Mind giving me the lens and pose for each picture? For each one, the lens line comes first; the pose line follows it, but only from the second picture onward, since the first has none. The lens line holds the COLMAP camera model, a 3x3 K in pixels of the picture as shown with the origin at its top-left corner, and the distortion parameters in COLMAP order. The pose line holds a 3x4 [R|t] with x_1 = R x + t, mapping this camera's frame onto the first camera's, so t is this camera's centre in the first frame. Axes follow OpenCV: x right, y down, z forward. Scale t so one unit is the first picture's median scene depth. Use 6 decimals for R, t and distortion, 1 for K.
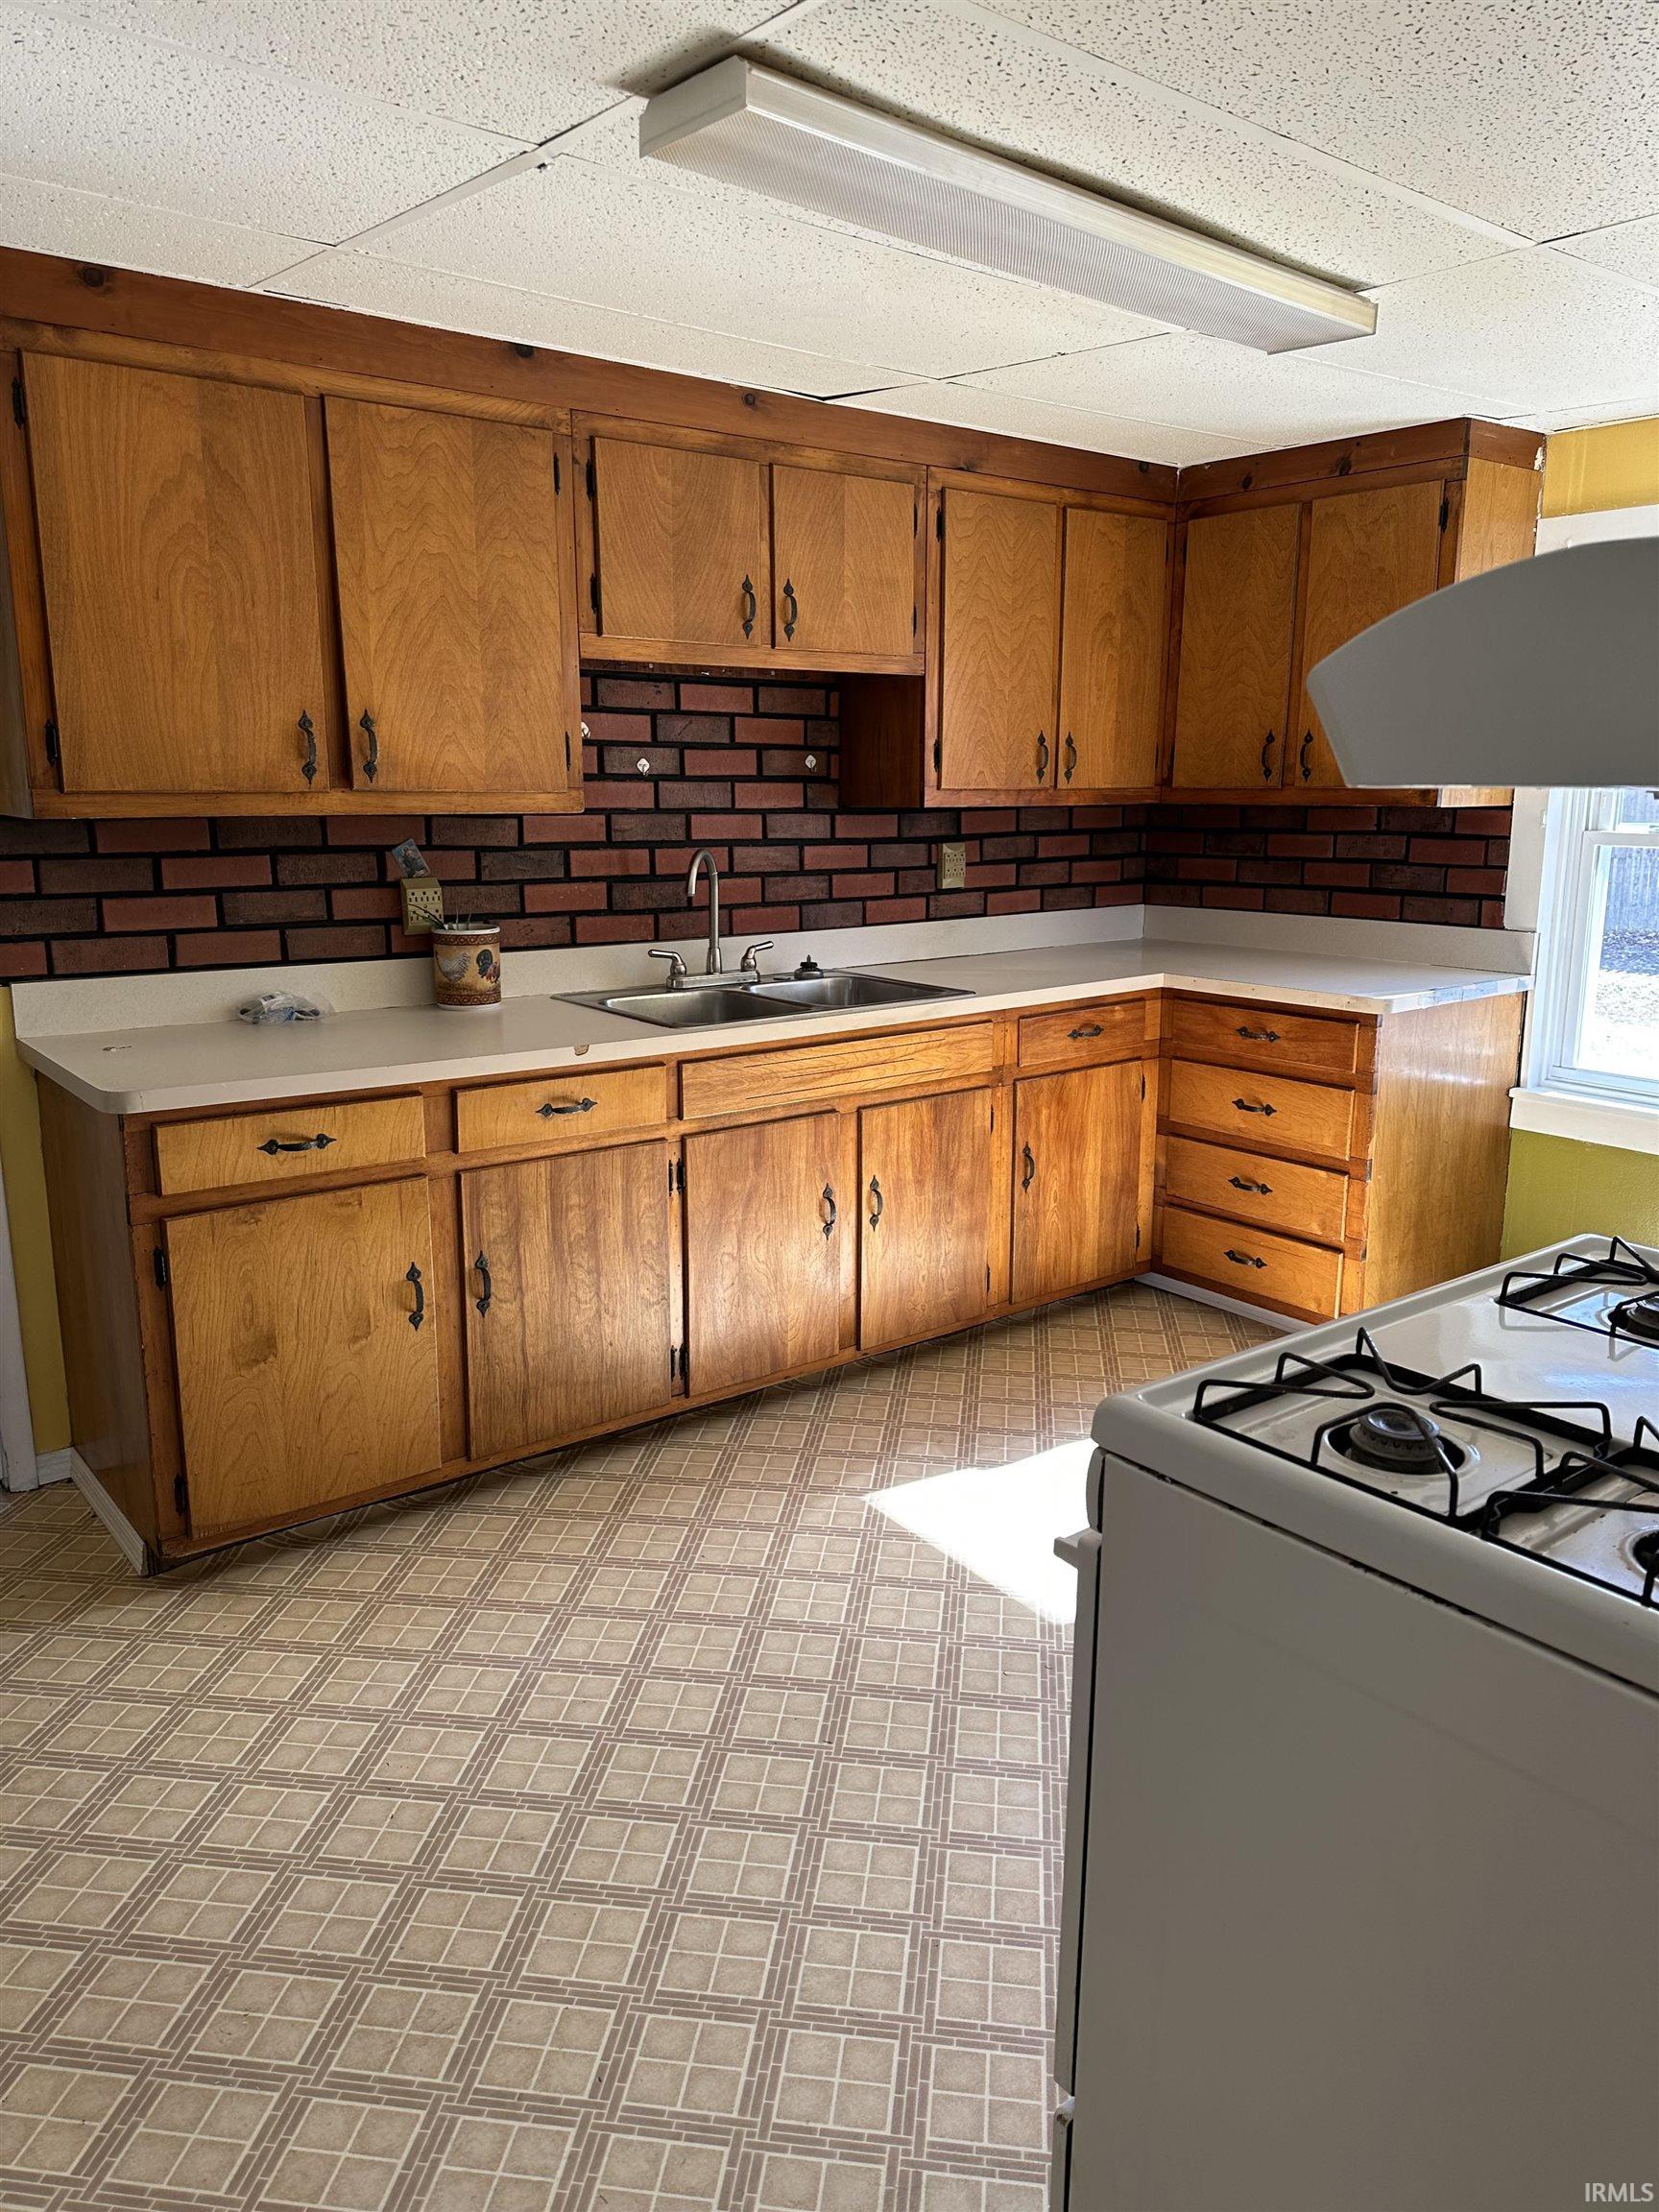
lens RADIAL K [[1576.1, 0, 826.7], [0, 1576.1, 1114.4], [0, 0, 1]] dist [0.074943, 0.001669]
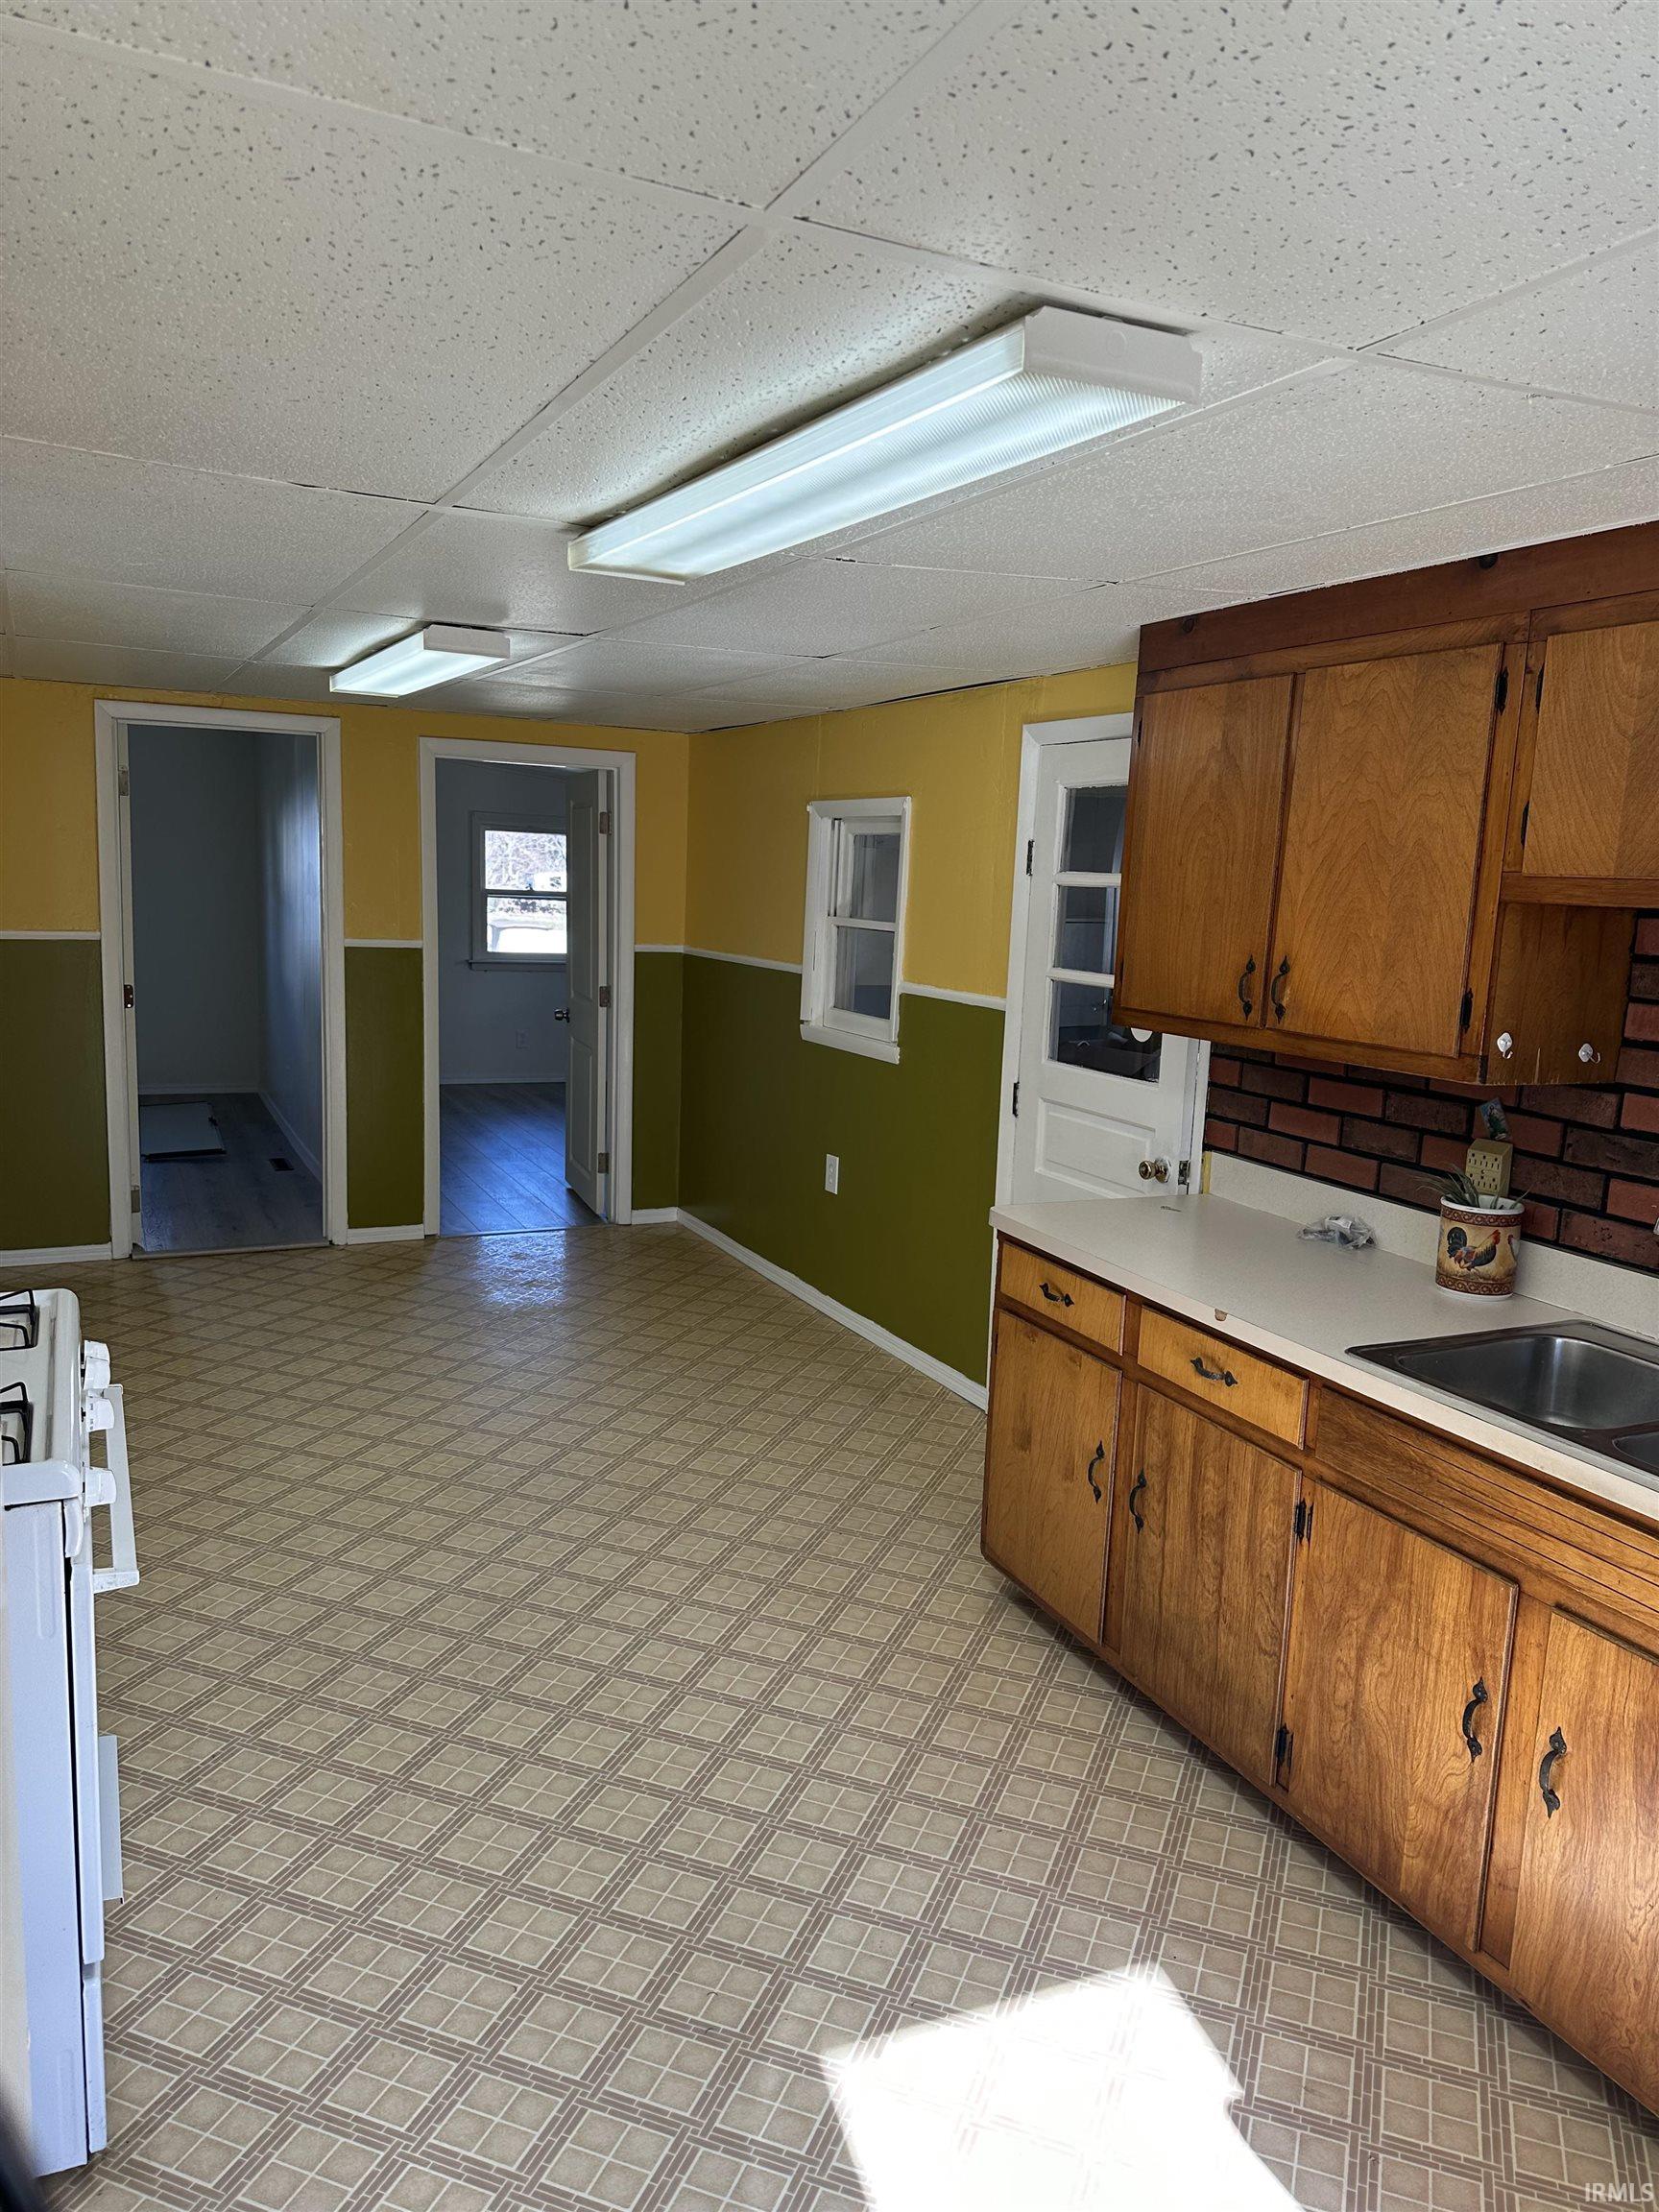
lens RADIAL K [[1576.1, 0, 824.4], [0, 1576.1, 1114.6], [0, 0, 1]] dist [0.074943, 0.001669]
pose [[-0.229240, 0.138753, -0.963430, 0.703426], [-0.248405, 0.948674, 0.195734, -0.251142], [0.941140, 0.284191, -0.183007, 0.830062]]
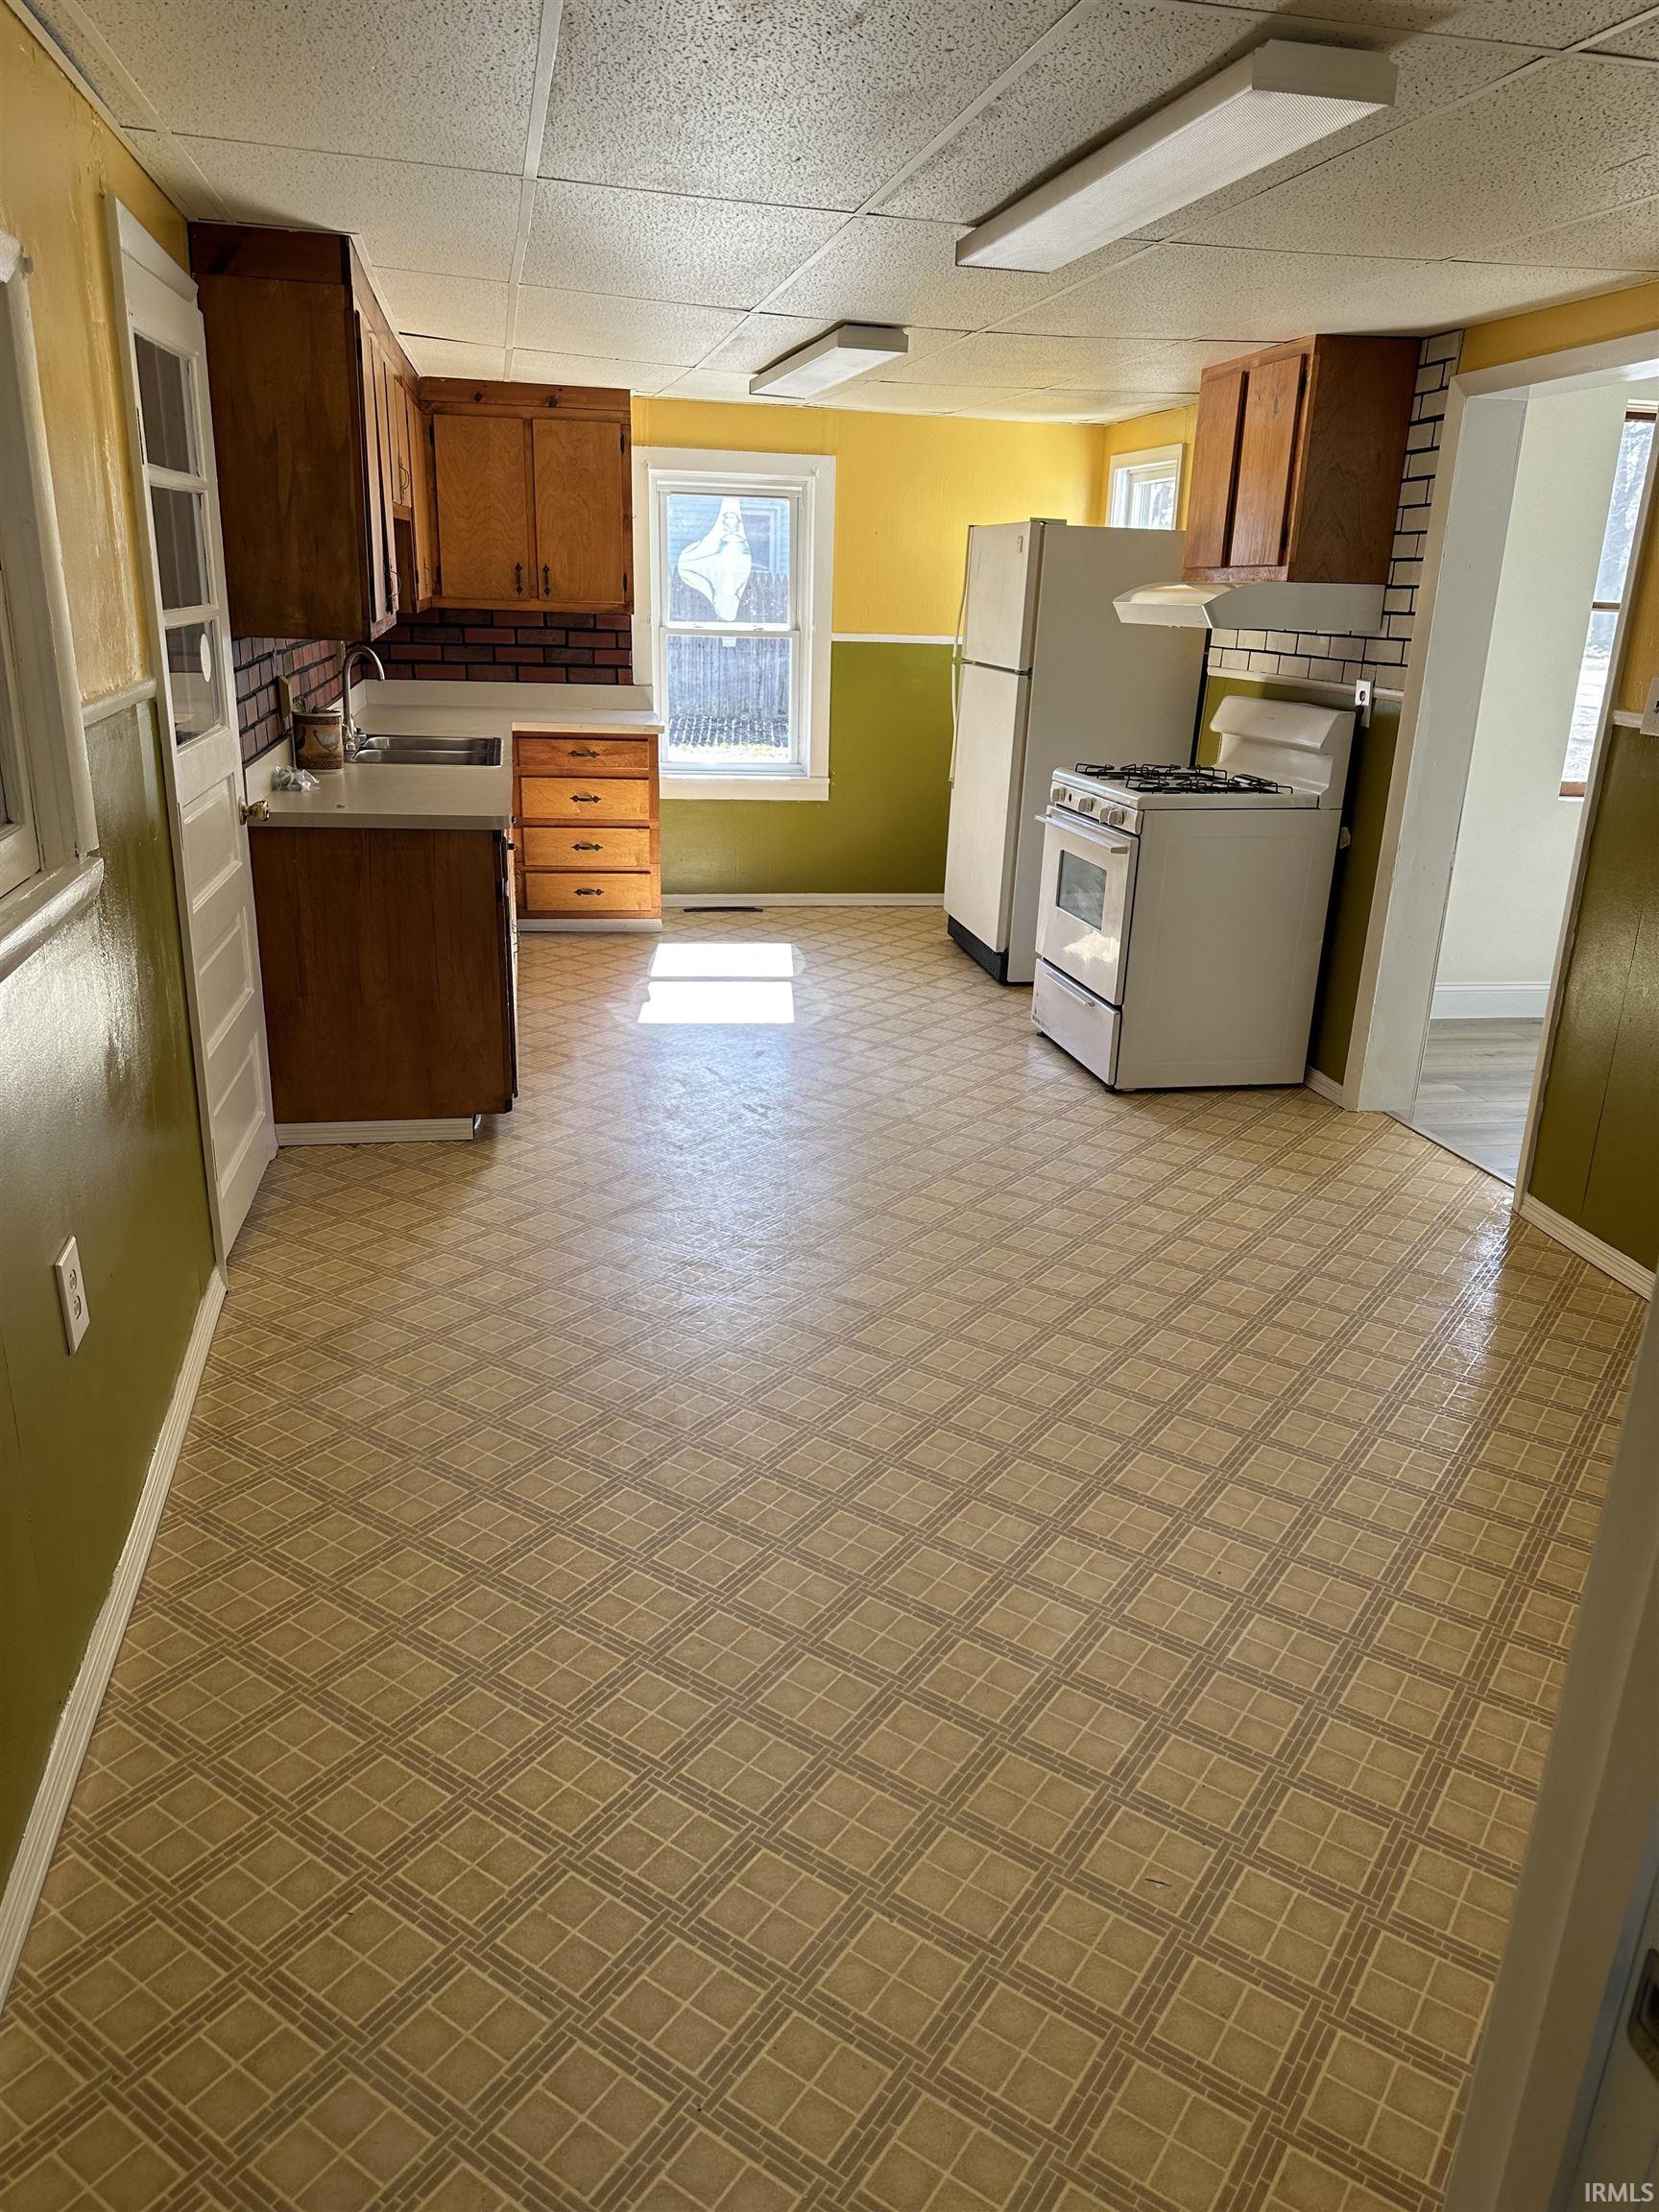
lens RADIAL K [[1576.1, 0, 836.2], [0, 1576.1, 1098.0], [0, 0, 1]] dist [0.074943, 0.001669]
pose [[0.472231, -0.267725, 0.839834, -1.300855], [0.155471, 0.963121, 0.219607, -0.031458], [-0.867656, 0.026864, 0.496439, -0.069386]]
